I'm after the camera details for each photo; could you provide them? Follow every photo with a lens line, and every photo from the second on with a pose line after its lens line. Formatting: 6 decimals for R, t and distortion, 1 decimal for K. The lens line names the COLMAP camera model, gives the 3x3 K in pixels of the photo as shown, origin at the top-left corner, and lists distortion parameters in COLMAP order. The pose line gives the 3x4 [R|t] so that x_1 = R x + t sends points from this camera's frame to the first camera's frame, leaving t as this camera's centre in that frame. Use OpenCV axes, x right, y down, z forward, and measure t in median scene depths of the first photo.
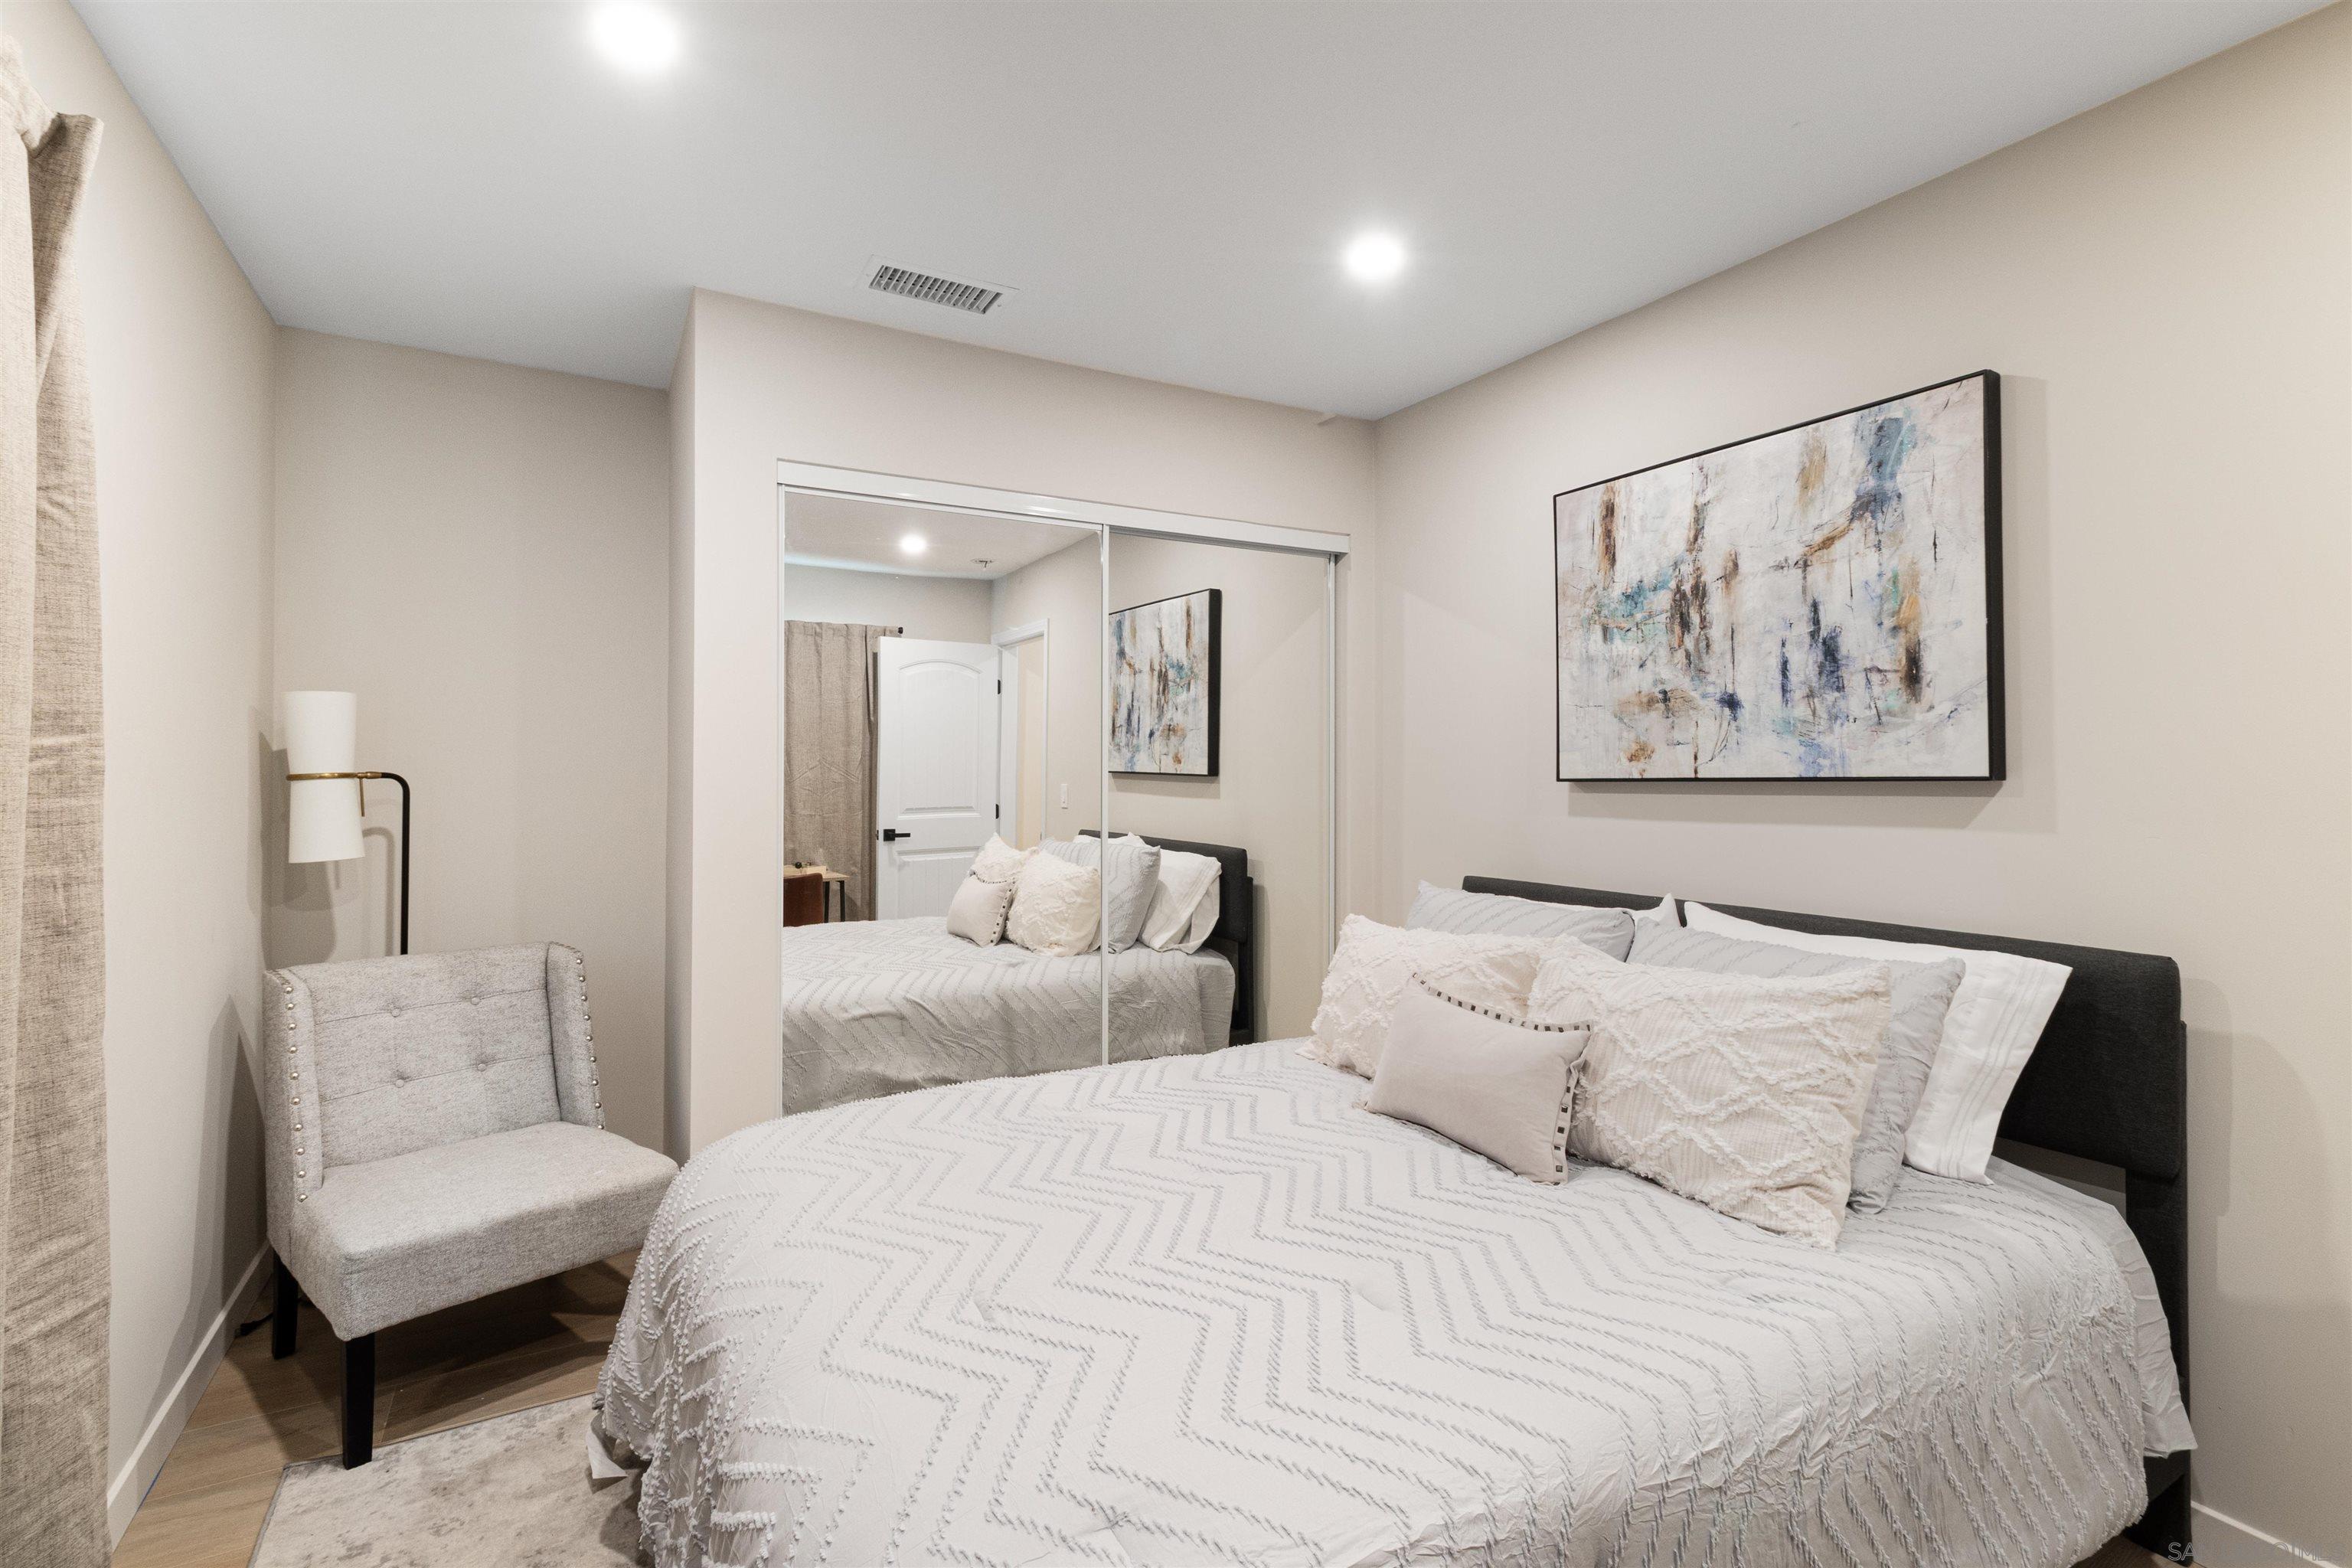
lens RADIAL K [[1075.9, 0, 1180.3], [0, 1075.9, 779.9], [0, 0, 1]] dist [0.003524, 0.000458]
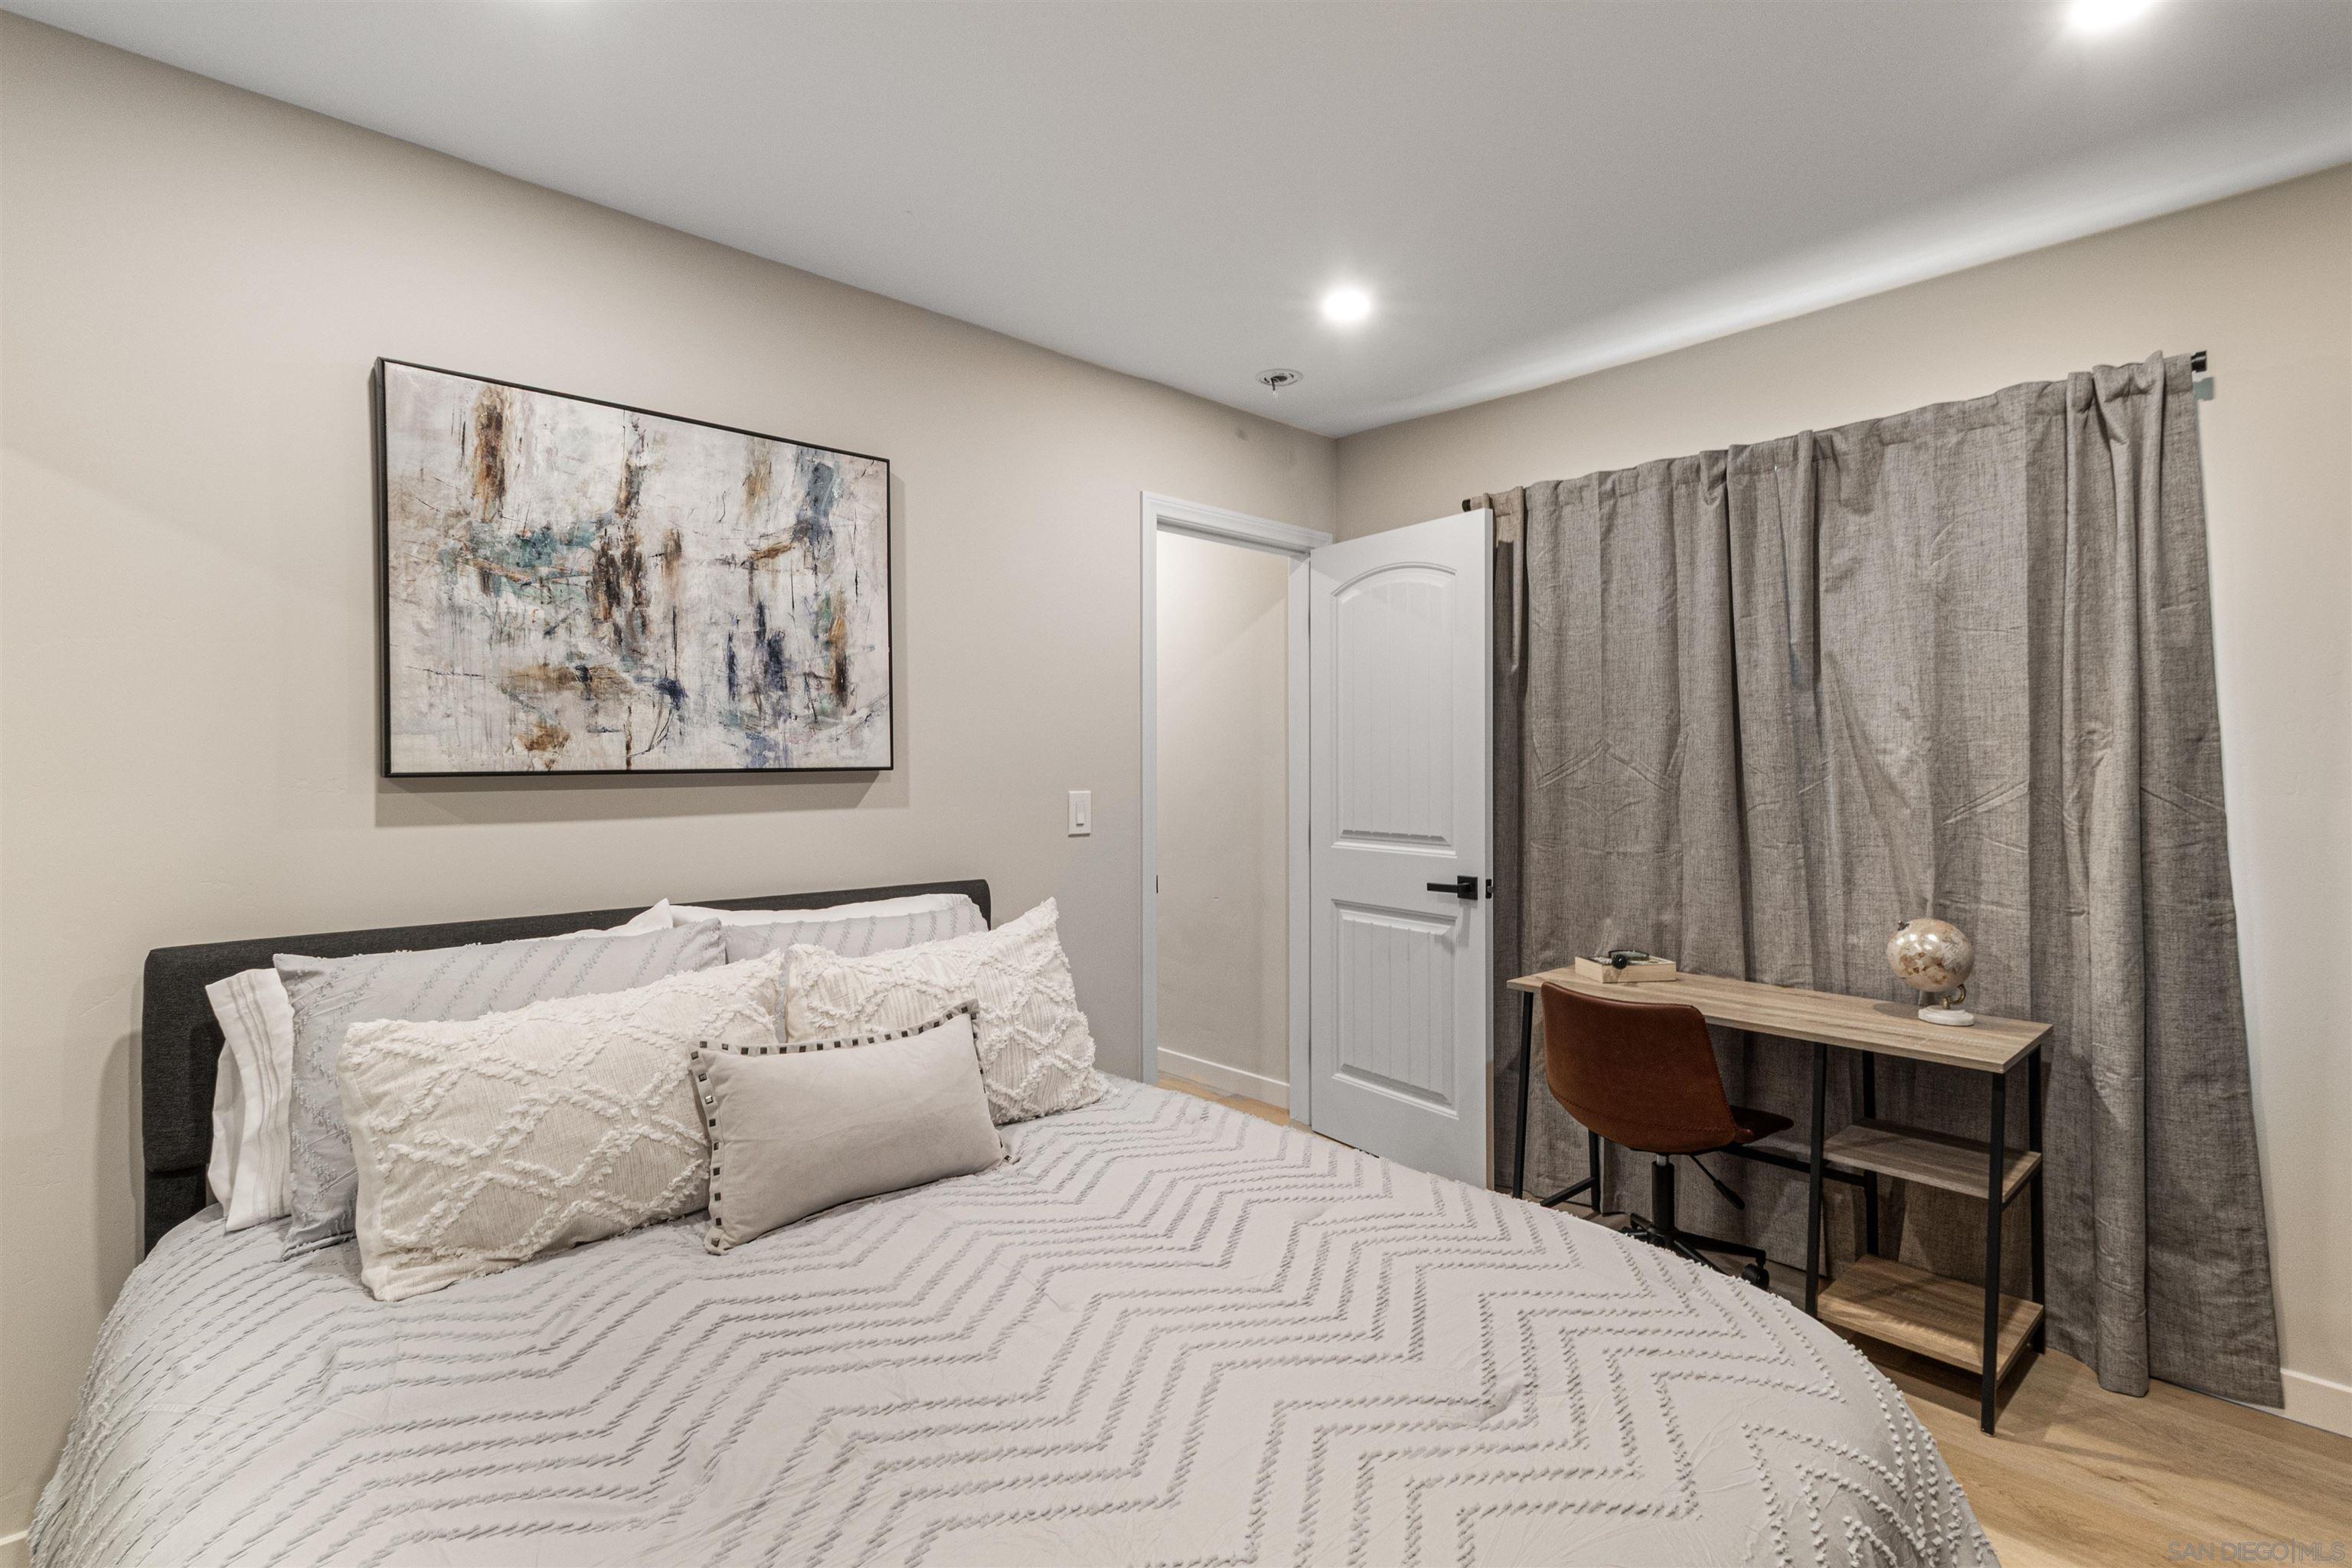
lens RADIAL K [[1075.9, 0, 1187.8], [0, 1075.9, 773.4], [0, 0, 1]] dist [0.003524, 0.000458]
pose [[-0.231355, -0.008311, 0.972834, -0.511066], [0.007884, 0.999915, 0.010417, -0.004977], [-0.972838, 0.010080, -0.231269, 0.776627]]
